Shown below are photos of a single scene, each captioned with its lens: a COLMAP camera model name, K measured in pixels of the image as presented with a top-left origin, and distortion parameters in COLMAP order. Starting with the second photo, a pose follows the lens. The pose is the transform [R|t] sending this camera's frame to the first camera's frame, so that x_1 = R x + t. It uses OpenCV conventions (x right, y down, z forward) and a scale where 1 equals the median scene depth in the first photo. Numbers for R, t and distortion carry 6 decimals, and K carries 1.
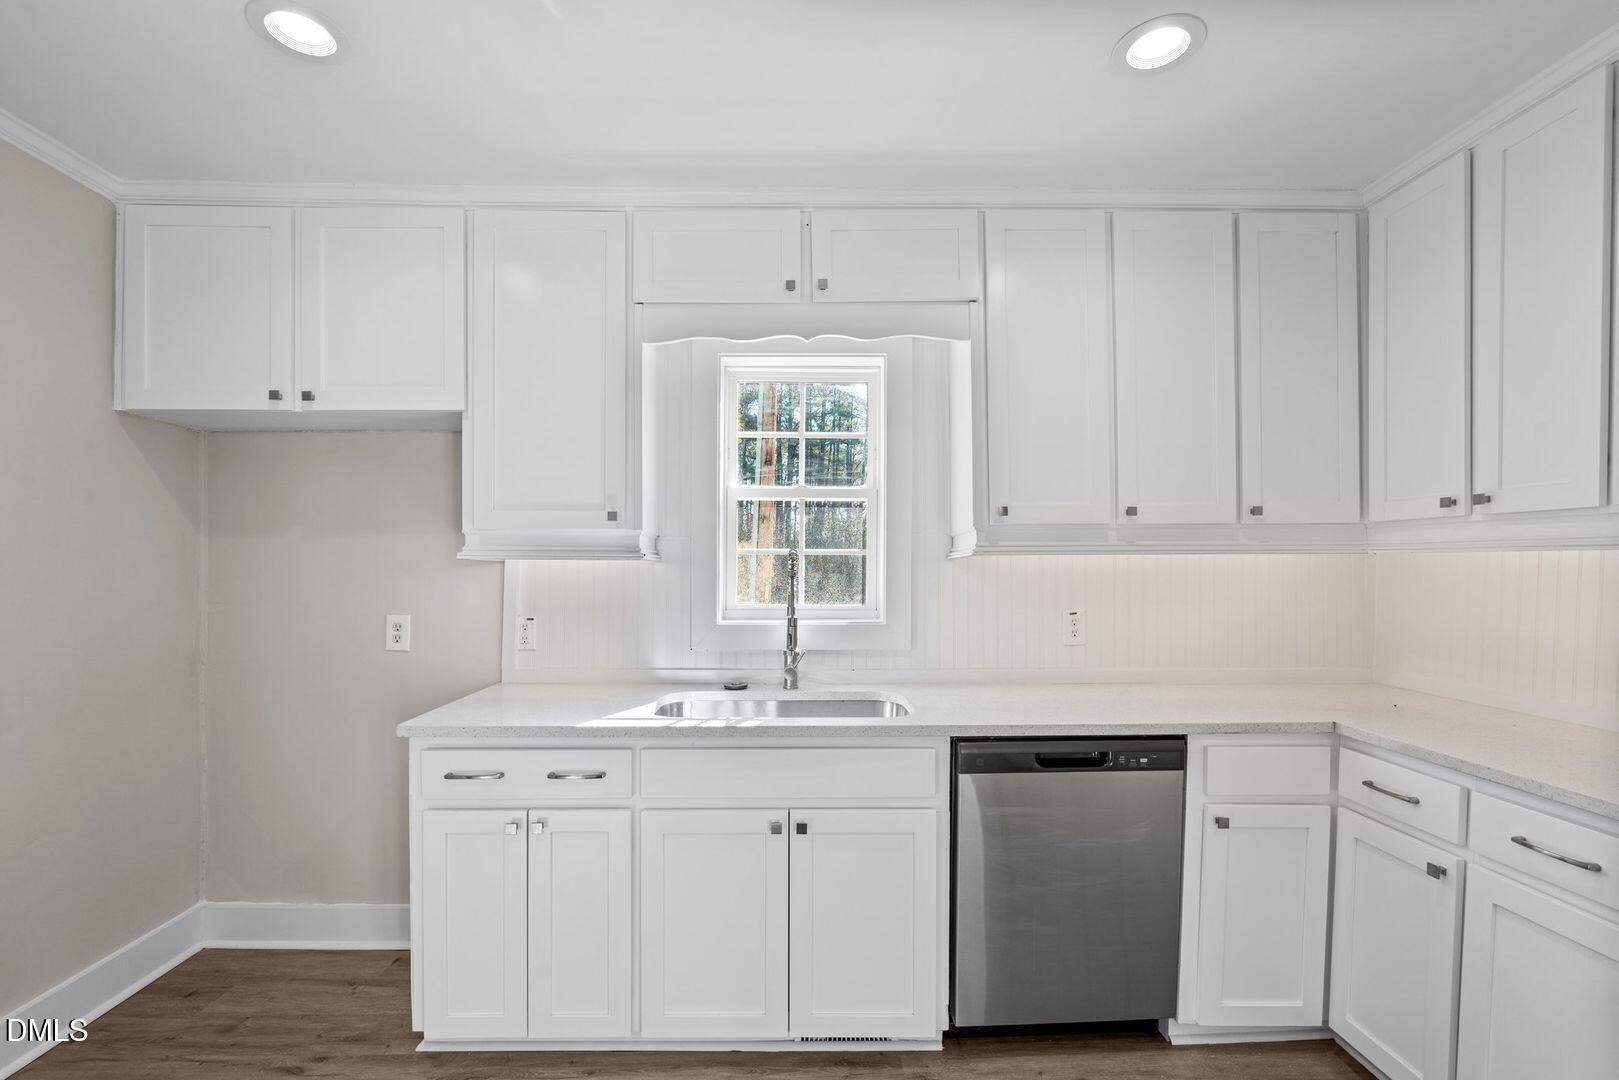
lens RADIAL K [[721.8, 0, 808.8], [0, 721.8, 573.7], [0, 0, 1]] dist [-0.003338, -0.000139]
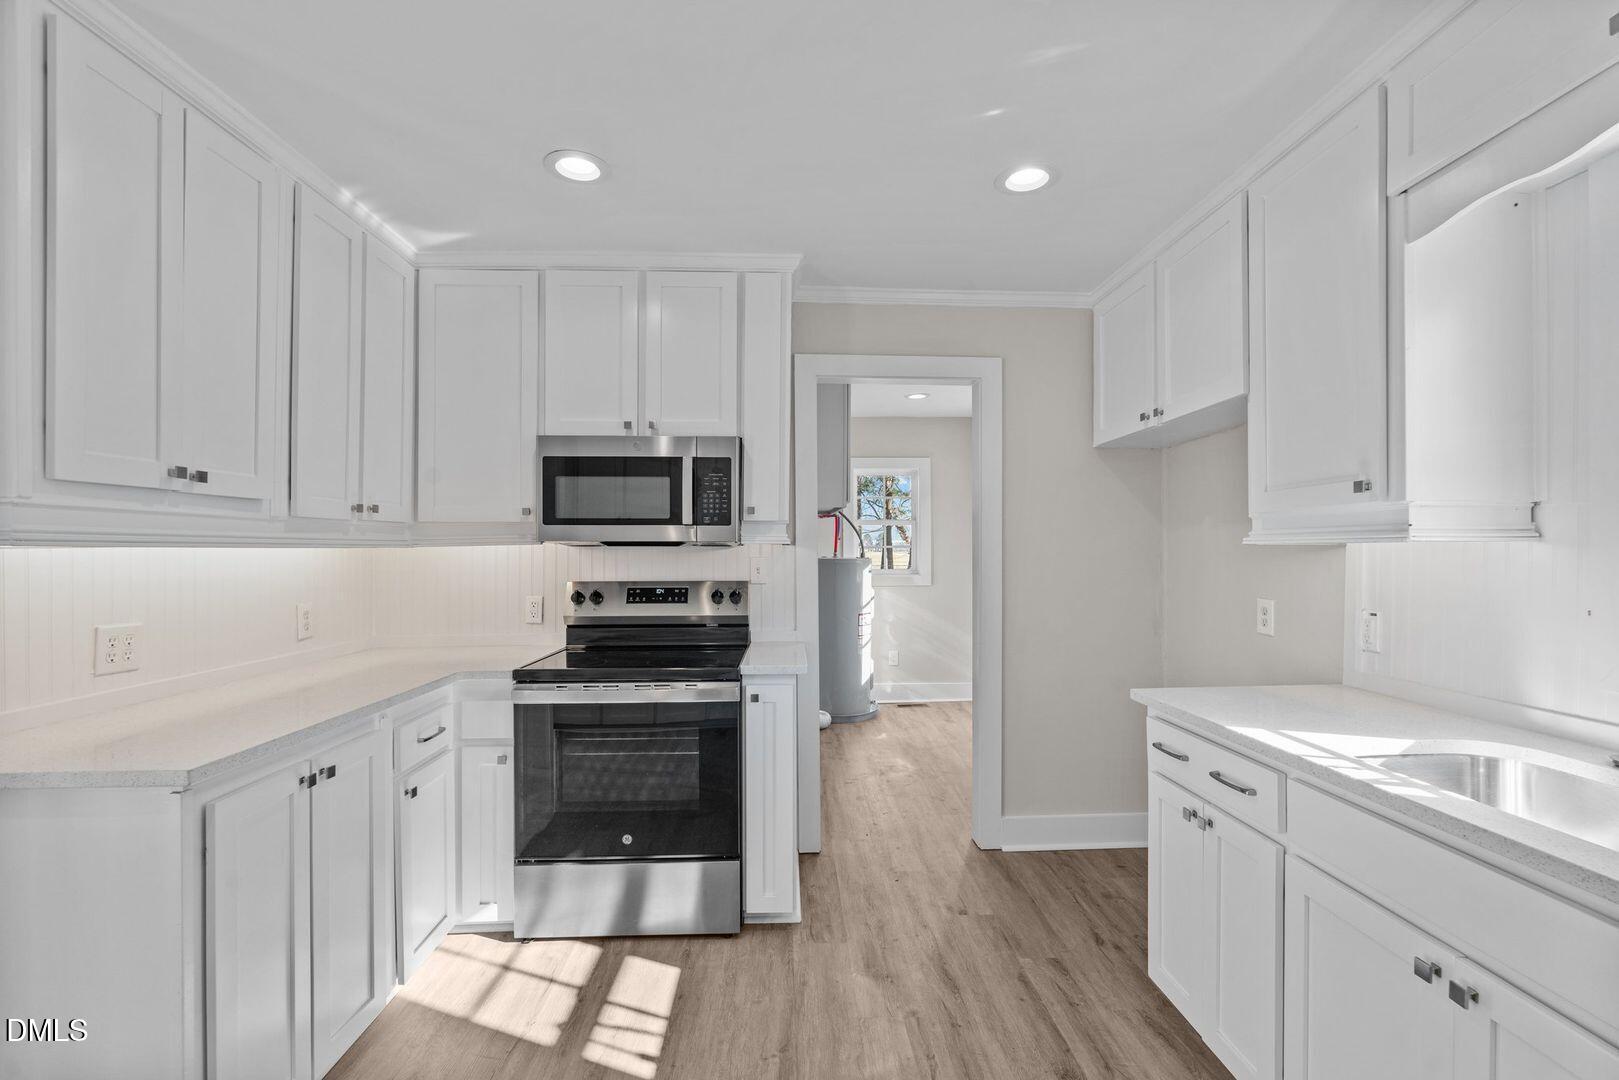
lens RADIAL K [[708.5, 0, 811.7], [0, 708.5, 547.4], [0, 0, 1]] dist [-0.004016, 0.000004]
pose [[0.010774, -0.010704, -0.999885, 0.483499], [-0.003981, 0.999934, -0.010747, -0.003404], [0.999934, 0.004097, 0.010731, 0.399537]]
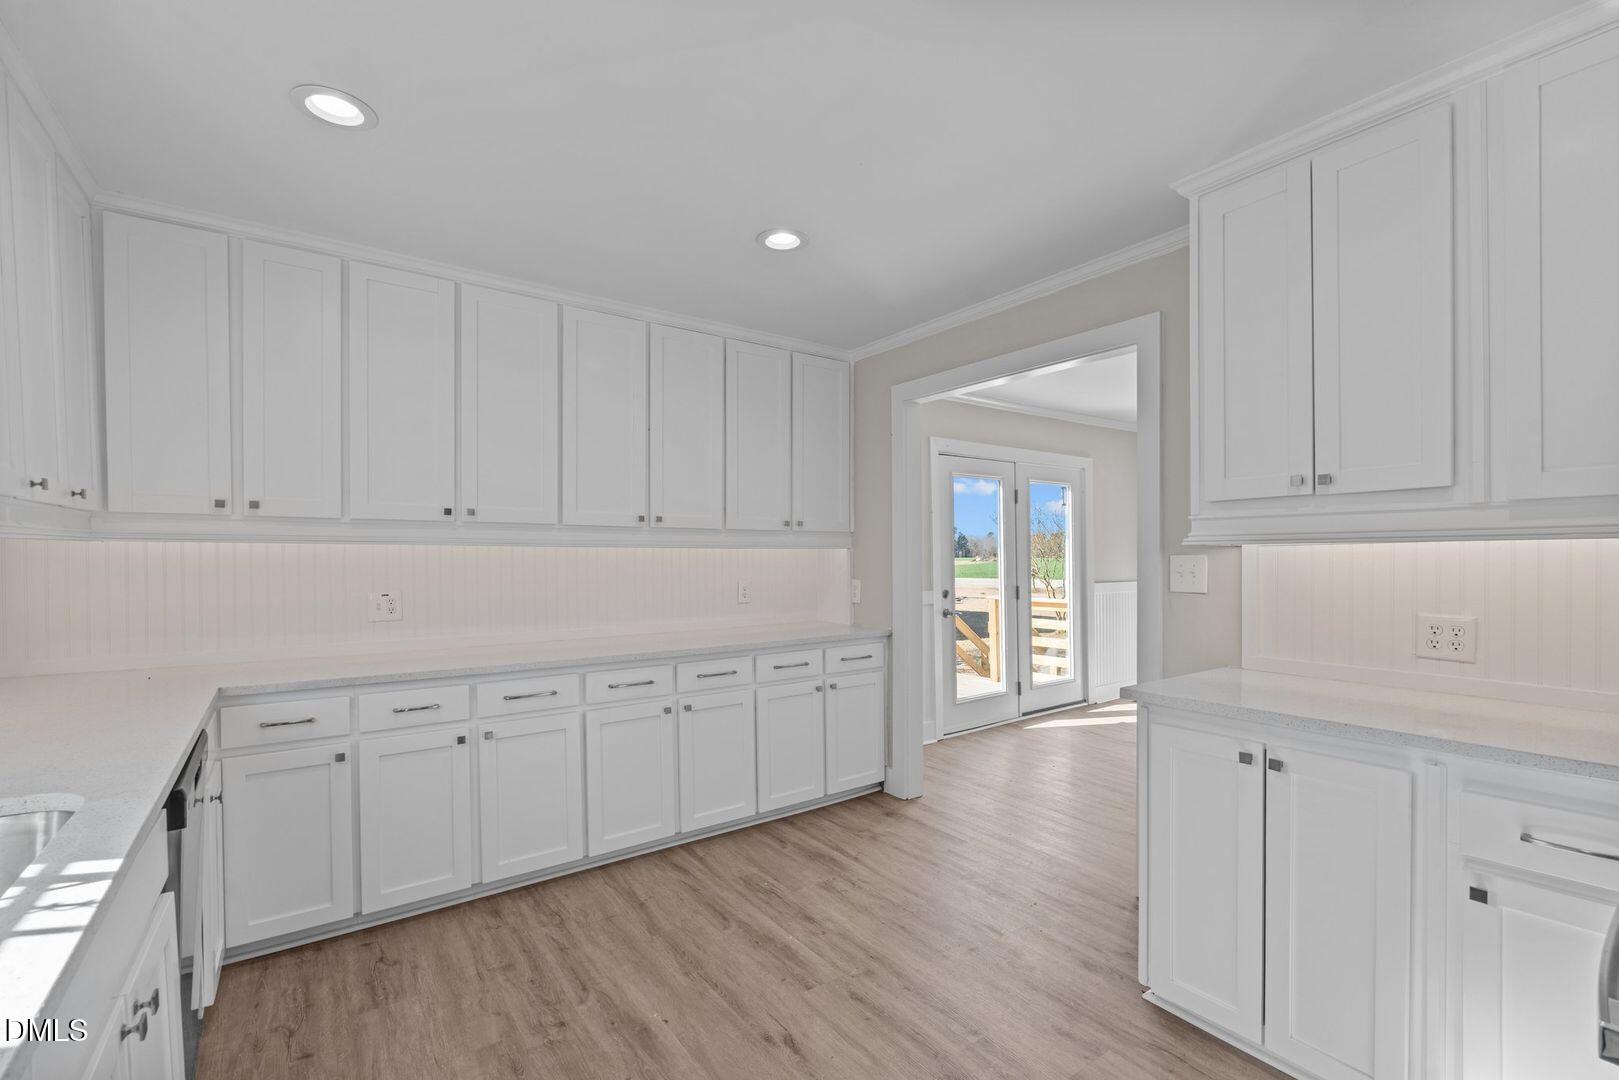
lens RADIAL K [[721.8, 0, 808.8], [0, 721.8, 573.7], [0, 0, 1]] dist [-0.003338, -0.000139]
pose [[-0.564740, -0.024134, 0.824916, -0.662575], [0.010225, 0.999291, 0.036236, -0.009662], [-0.825205, 0.028898, -0.564093, 0.751925]]
